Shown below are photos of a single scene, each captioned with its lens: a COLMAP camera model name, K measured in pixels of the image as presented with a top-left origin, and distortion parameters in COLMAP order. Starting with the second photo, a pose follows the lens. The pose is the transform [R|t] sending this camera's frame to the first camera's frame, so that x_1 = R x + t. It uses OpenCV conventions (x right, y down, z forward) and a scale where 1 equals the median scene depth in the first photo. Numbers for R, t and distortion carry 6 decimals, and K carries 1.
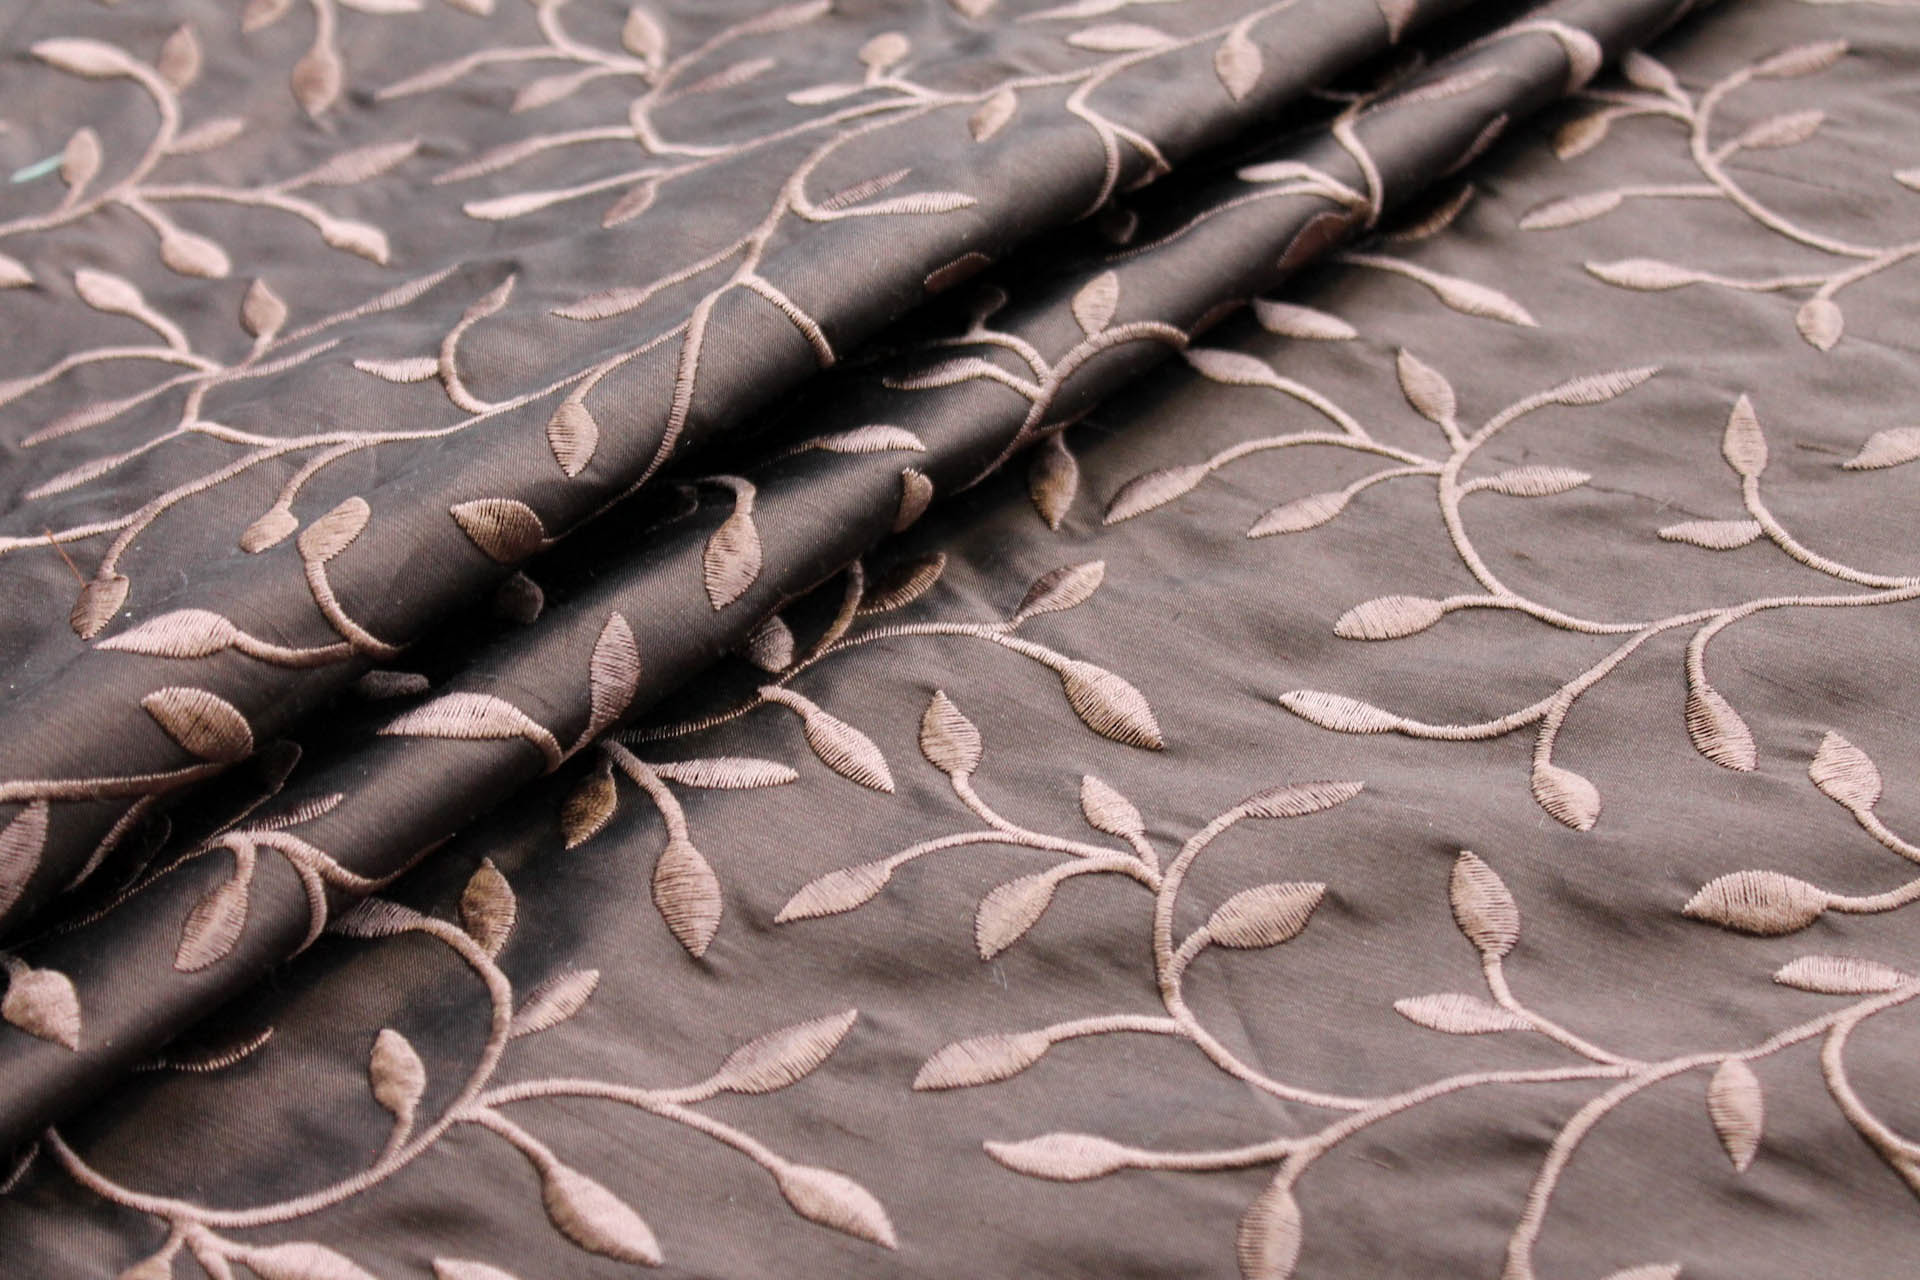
lens RADIAL K [[2278.6, 0, 960.0], [0, 2278.6, 640.0], [0, 0, 1]] dist [-0.006252, -0.002977]
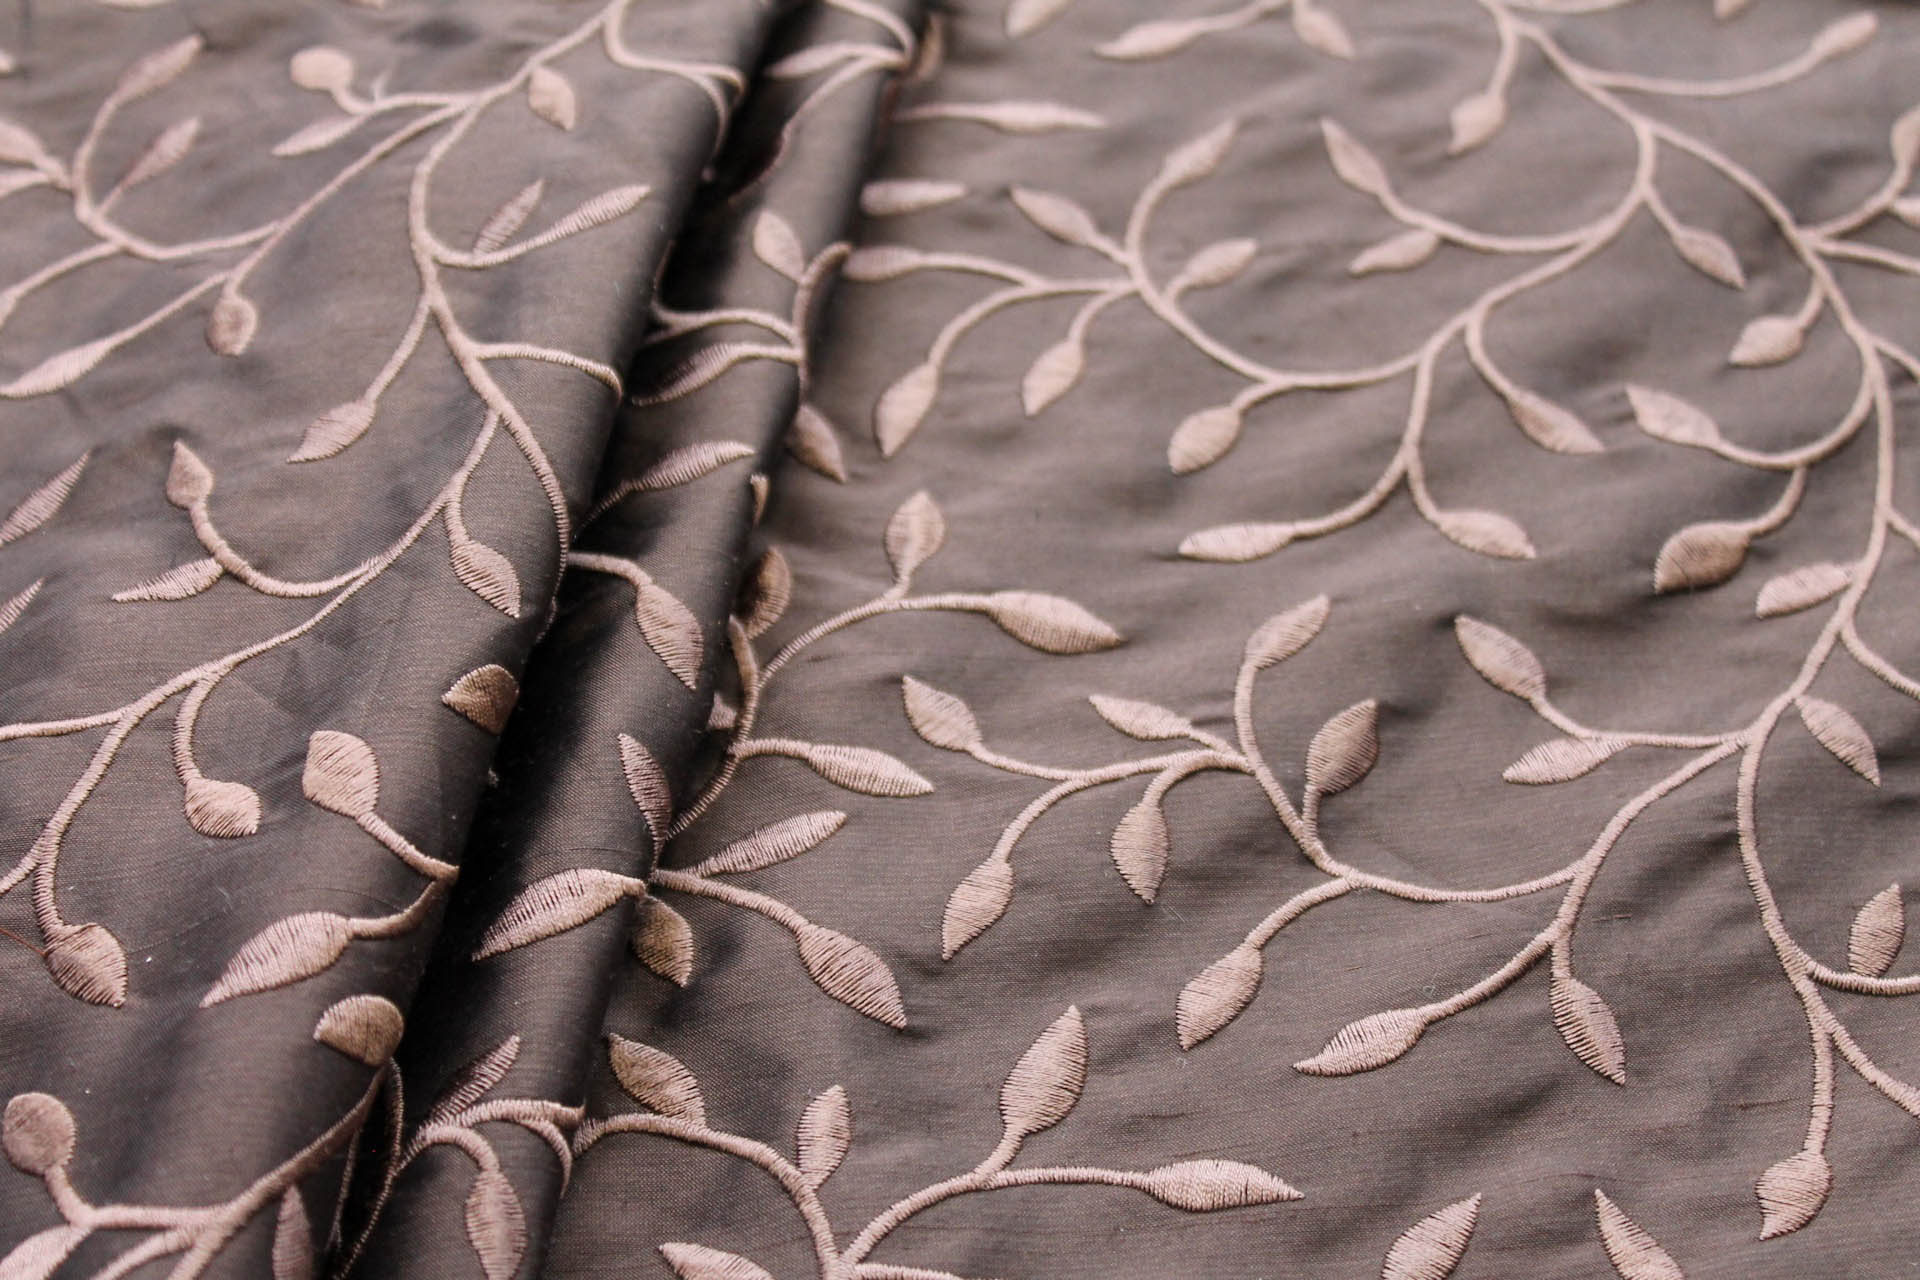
lens RADIAL K [[2301.0, 0, 960.0], [0, 2301.0, 640.0], [0, 0, 1]] dist [-0.012642, -0.000590]
pose [[0.875834, -0.388514, 0.286308, -0.282097], [0.369992, 0.921440, 0.118546, -0.106706], [-0.309872, 0.002105, 0.950776, 0.066846]]
